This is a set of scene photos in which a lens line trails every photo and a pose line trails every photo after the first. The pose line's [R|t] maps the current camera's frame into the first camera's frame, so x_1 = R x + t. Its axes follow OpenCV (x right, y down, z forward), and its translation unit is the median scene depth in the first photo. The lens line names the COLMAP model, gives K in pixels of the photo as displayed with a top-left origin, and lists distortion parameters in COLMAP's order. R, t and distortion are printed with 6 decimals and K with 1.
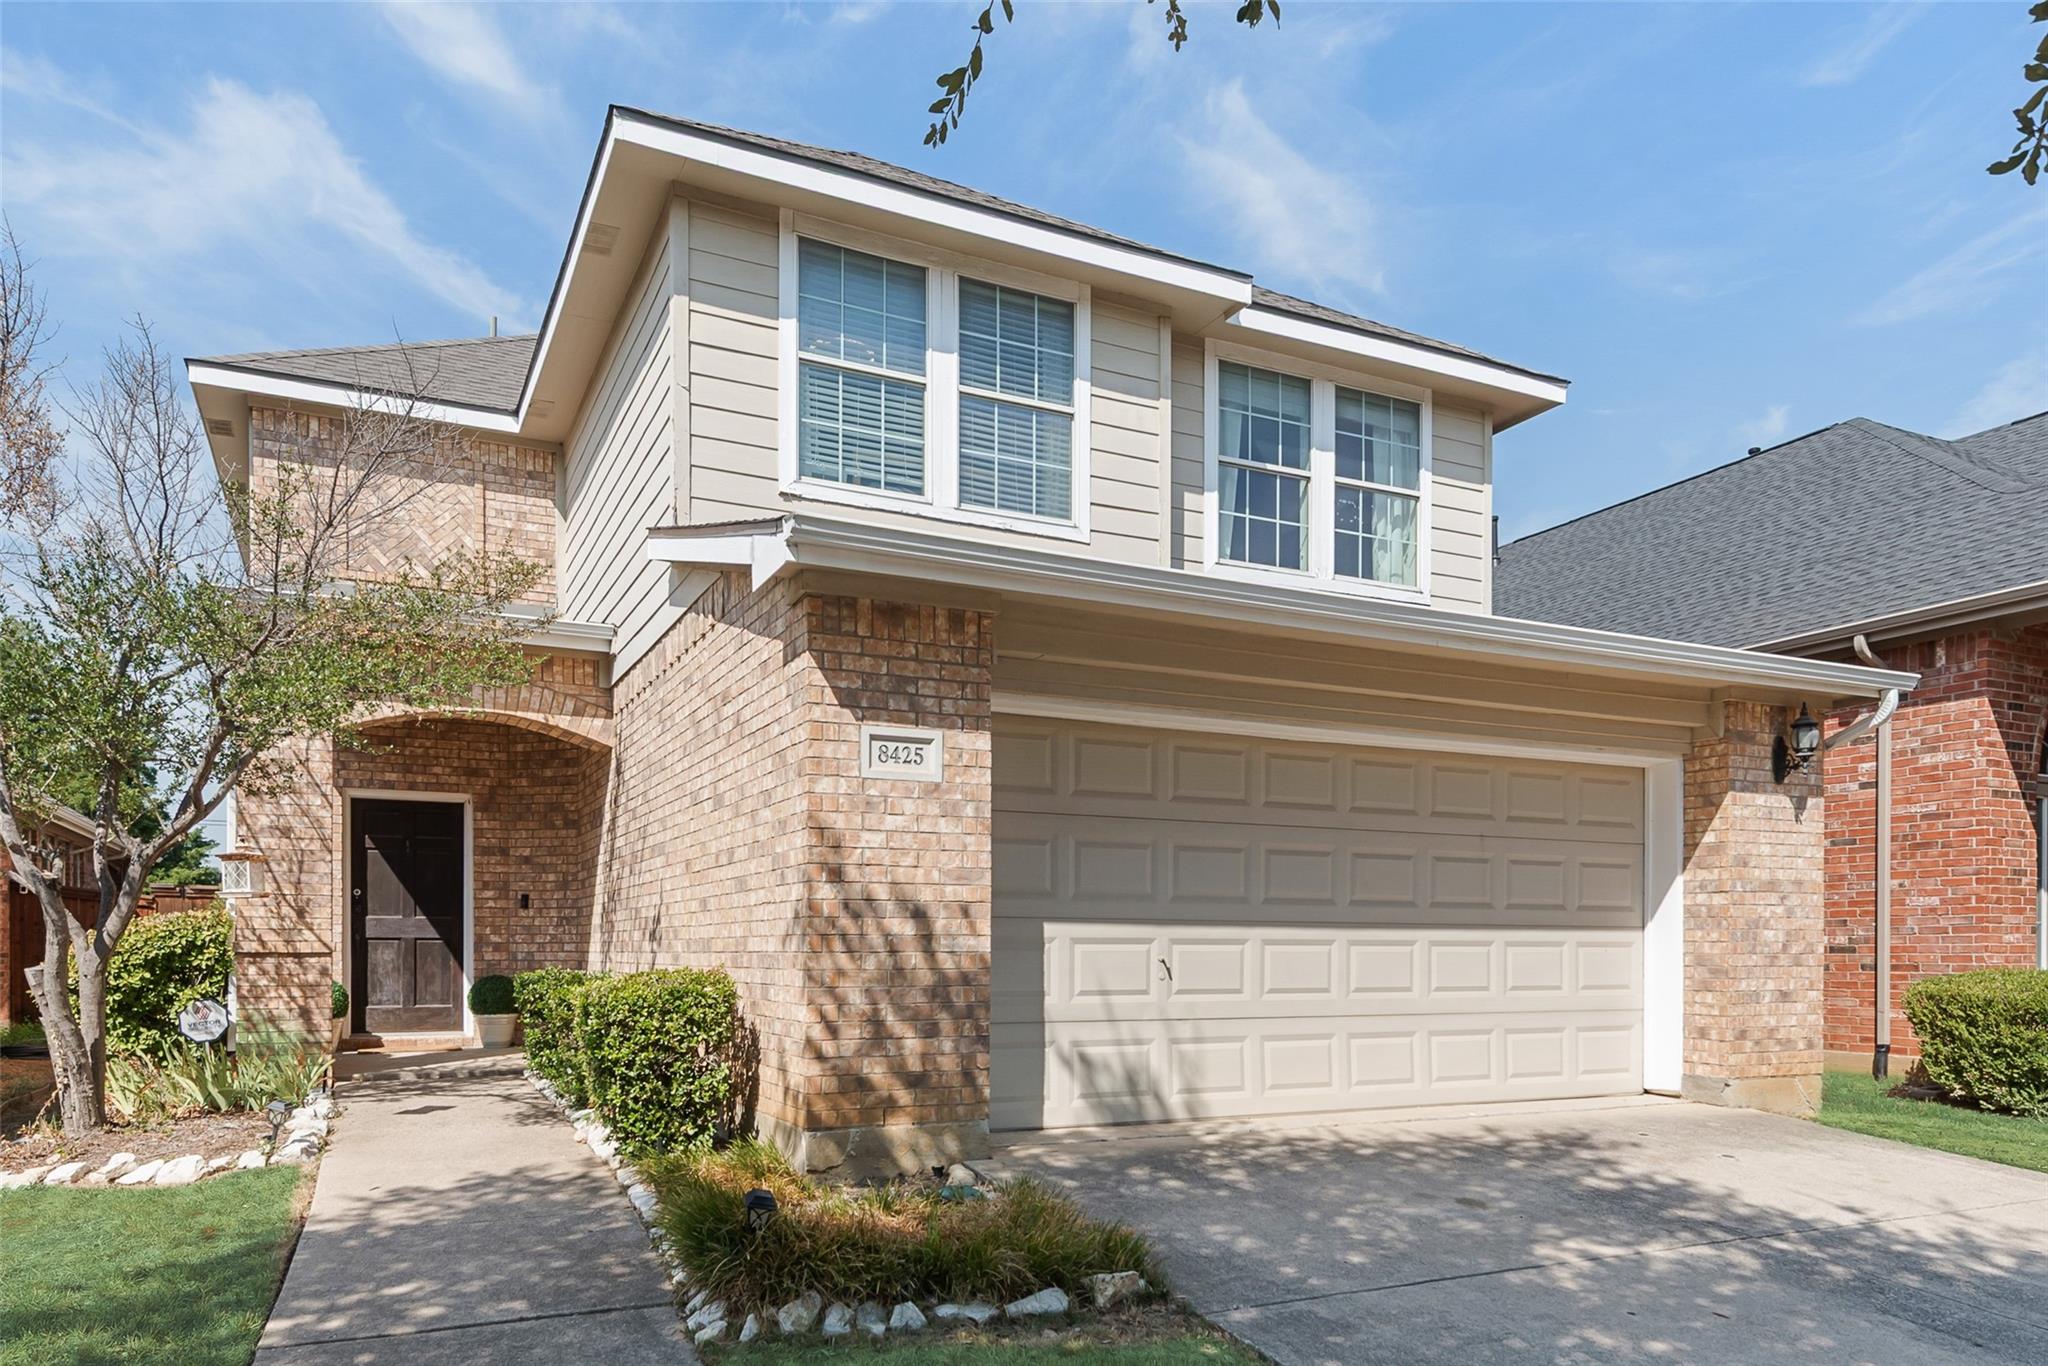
lens RADIAL K [[792.4, 0, 1017.6], [0, 792.4, 688.4], [0, 0, 1]] dist [0.006653, -0.000741]
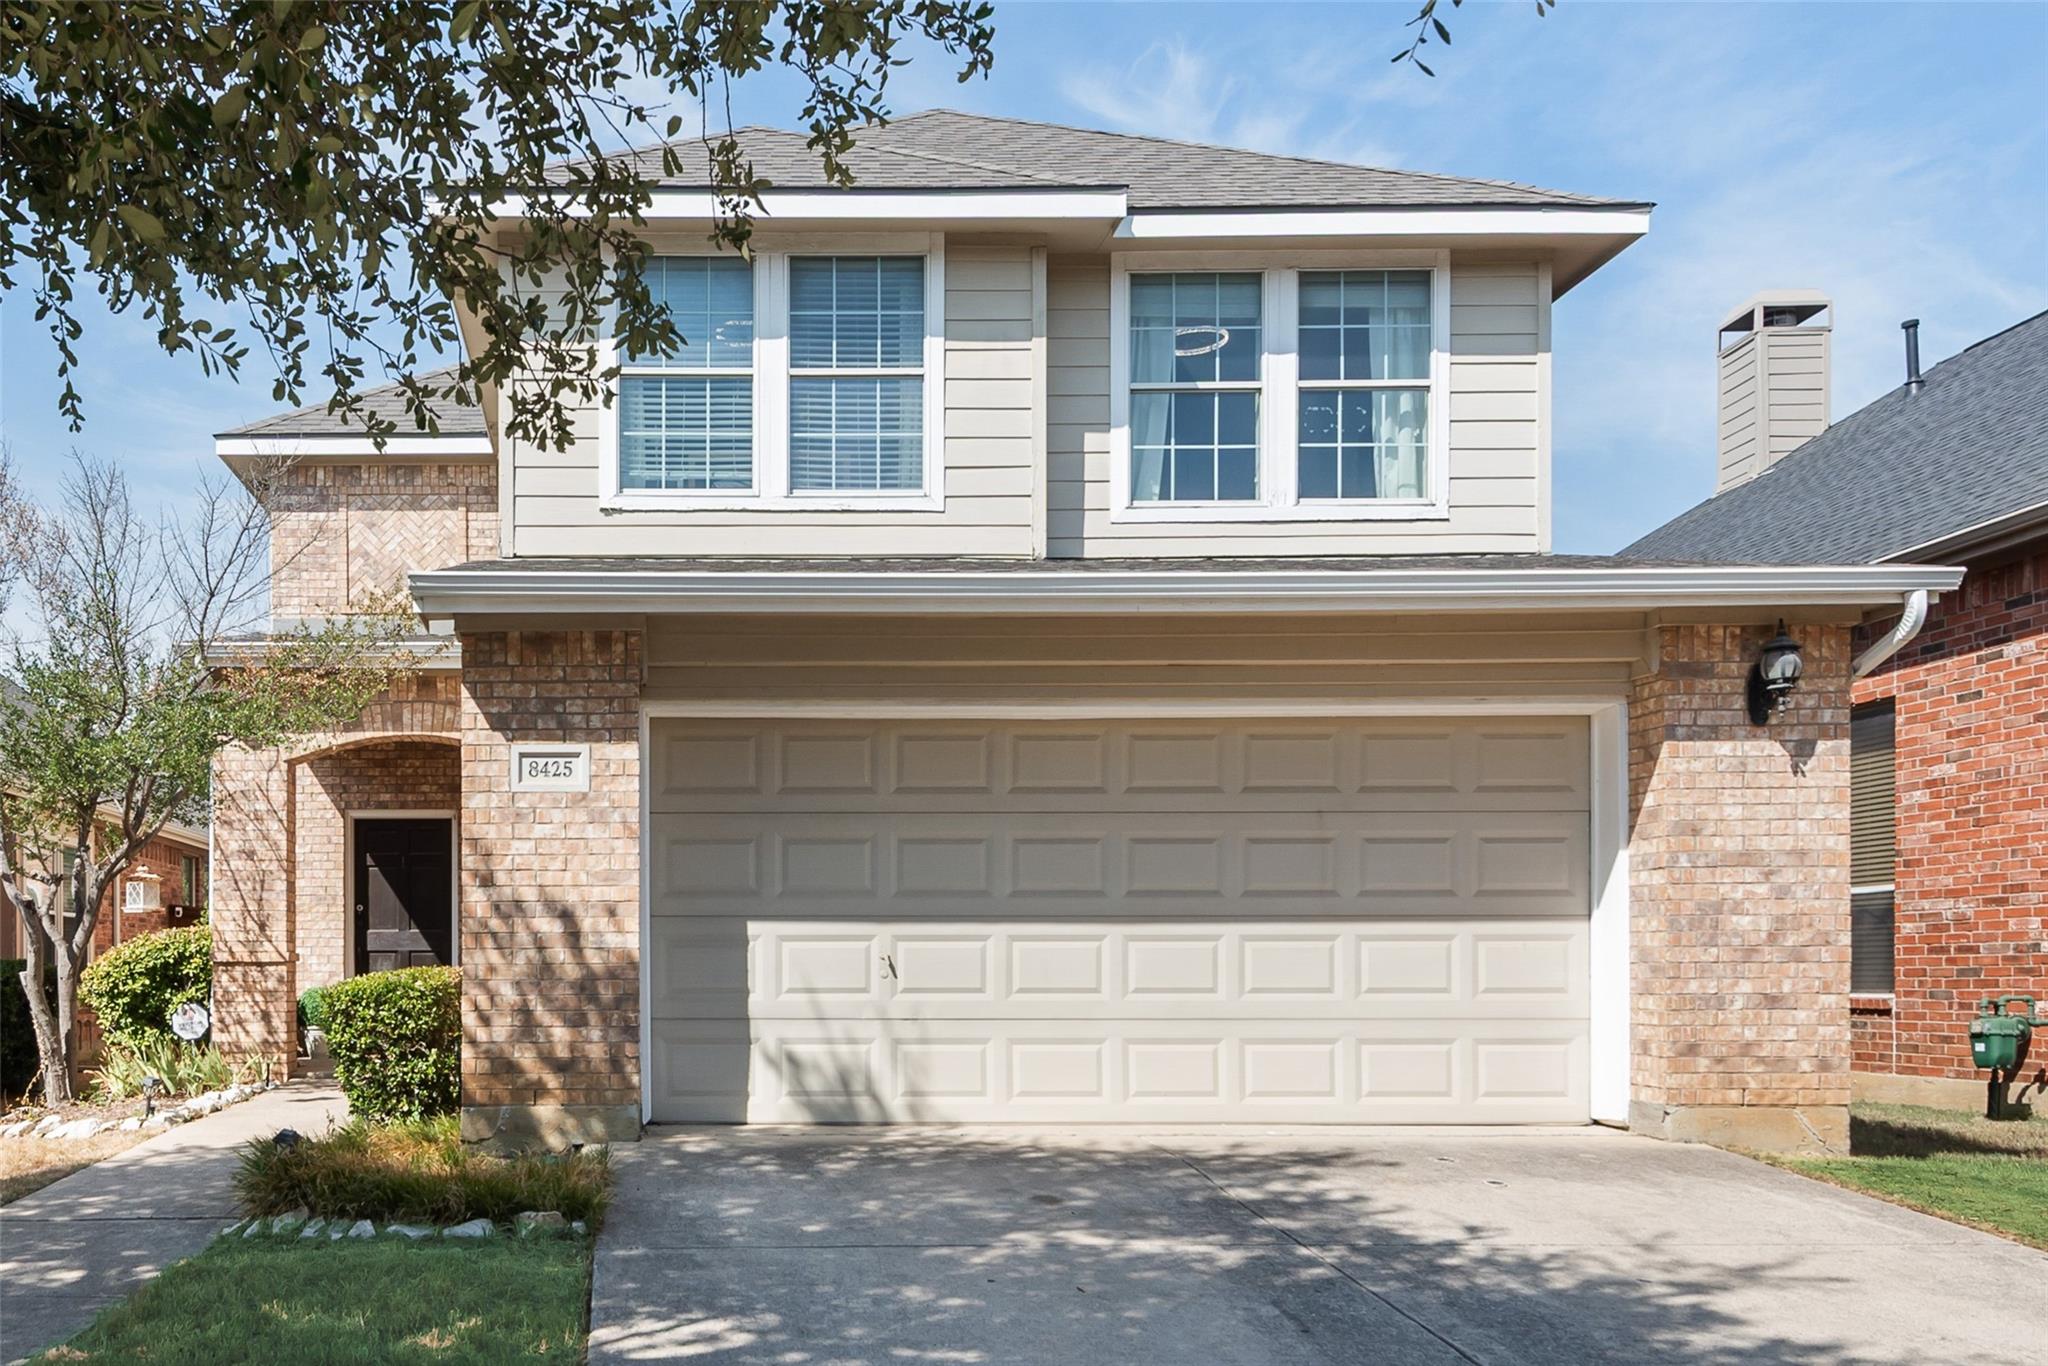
lens RADIAL K [[991.7, 0, 1024.1], [0, 991.7, 604.8], [0, 0, 1]] dist [0.004956, -0.000910]
pose [[0.967194, -0.093898, -0.236048, 0.532249], [0.085611, 0.995306, -0.045138, -0.016051], [0.239178, 0.023449, 0.970693, -0.122609]]
